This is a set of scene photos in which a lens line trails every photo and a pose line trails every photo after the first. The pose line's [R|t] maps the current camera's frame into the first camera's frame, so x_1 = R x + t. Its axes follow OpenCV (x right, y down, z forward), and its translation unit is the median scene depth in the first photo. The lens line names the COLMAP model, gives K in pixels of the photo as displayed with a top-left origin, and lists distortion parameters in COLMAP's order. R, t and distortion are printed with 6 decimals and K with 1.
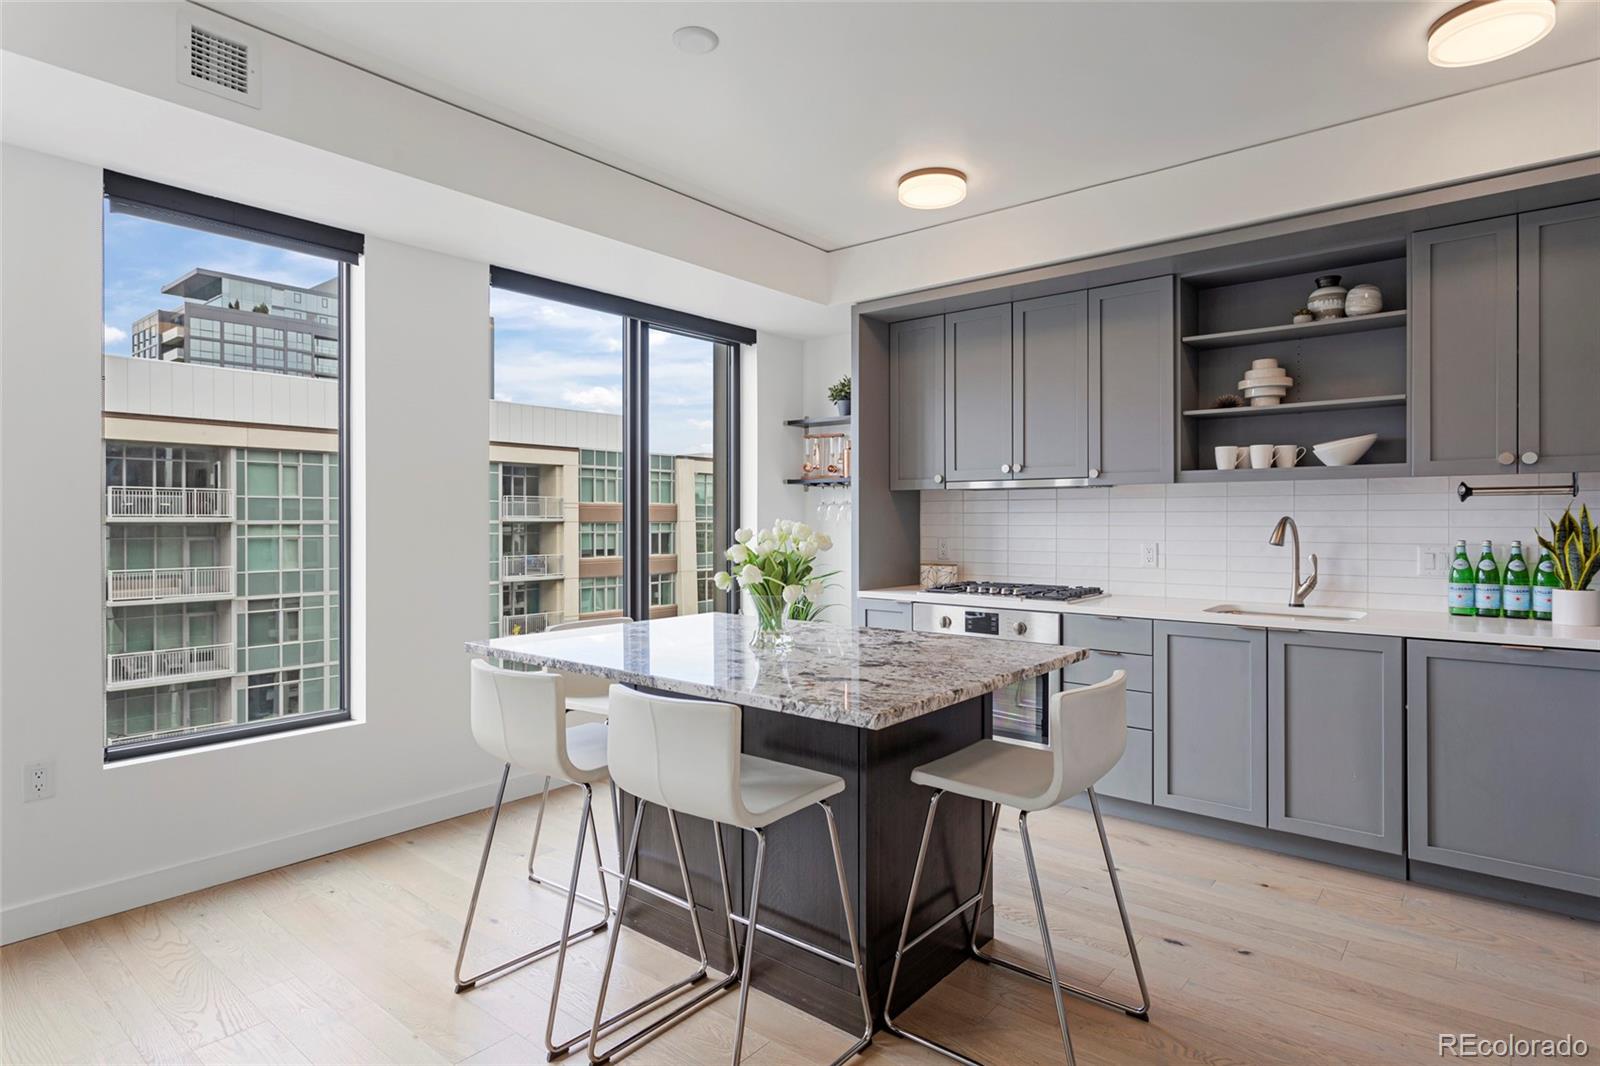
lens RADIAL K [[855.8, 0, 800.0], [0, 855.8, 521.8], [0, 0, 1]] dist [-0.002704, 0.000624]
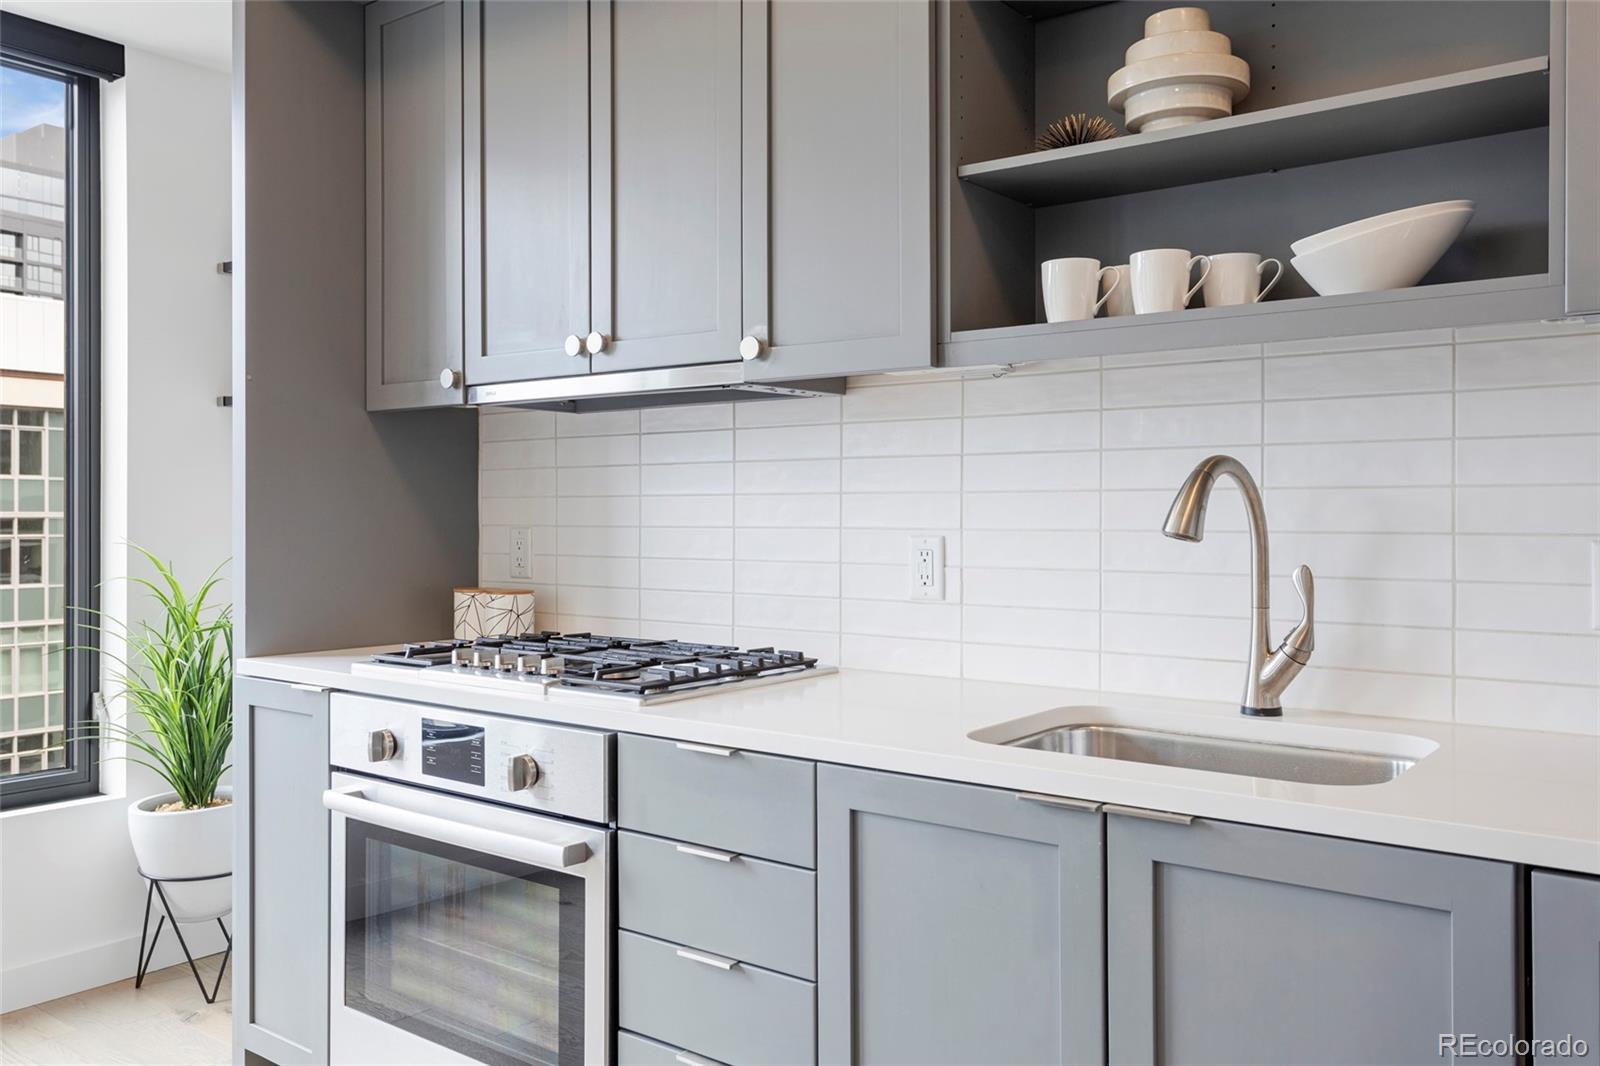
lens RADIAL K [[1279.1, 0, 798.5], [0, 1279.1, 519.5], [0, 0, 1]] dist [0.066915, -0.116264]
pose [[0.999182, 0.001473, 0.040423, 0.365841], [-0.001483, 0.999999, 0.000199, 0.018998], [-0.040423, -0.000258, 0.999183, 0.474757]]
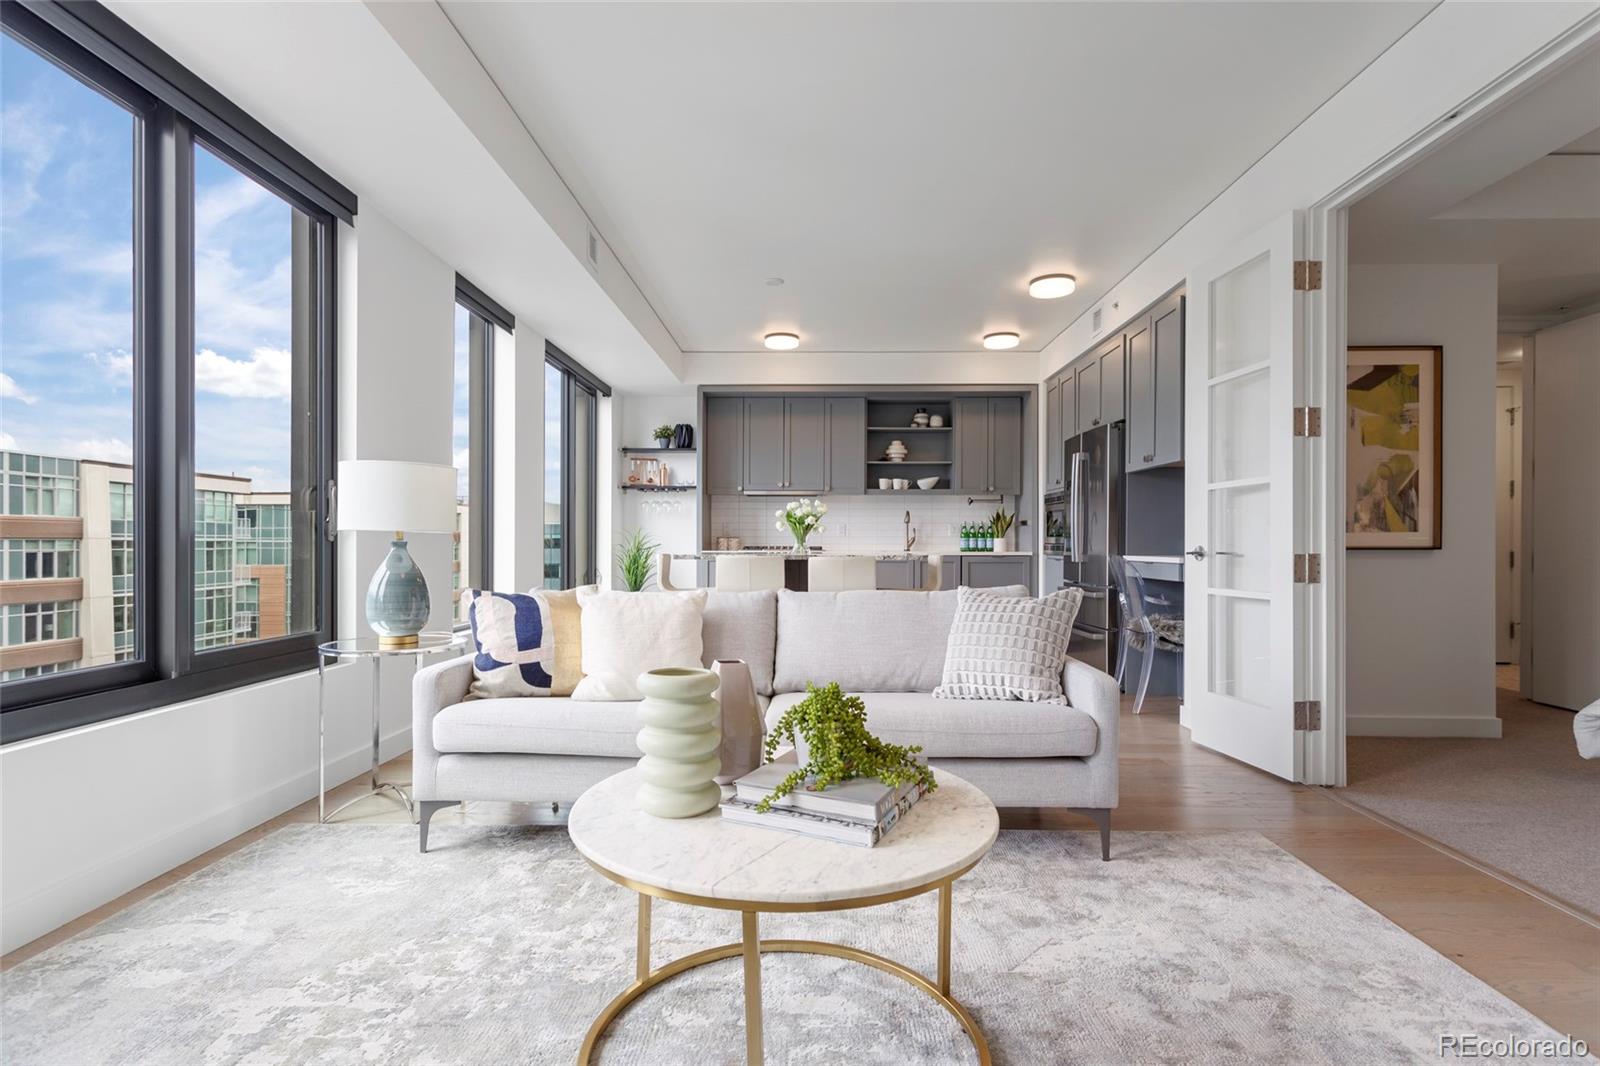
lens RADIAL K [[776.3, 0, 800.5], [0, 776.3, 545.5], [0, 0, 1]] dist [-0.001148, 0.000084]
pose [[0.779062, 0.001630, 0.626945, -0.925878], [-0.001196, 0.999999, -0.001115, 0.086612], [-0.626946, 0.000118, 0.779063, -0.426233]]
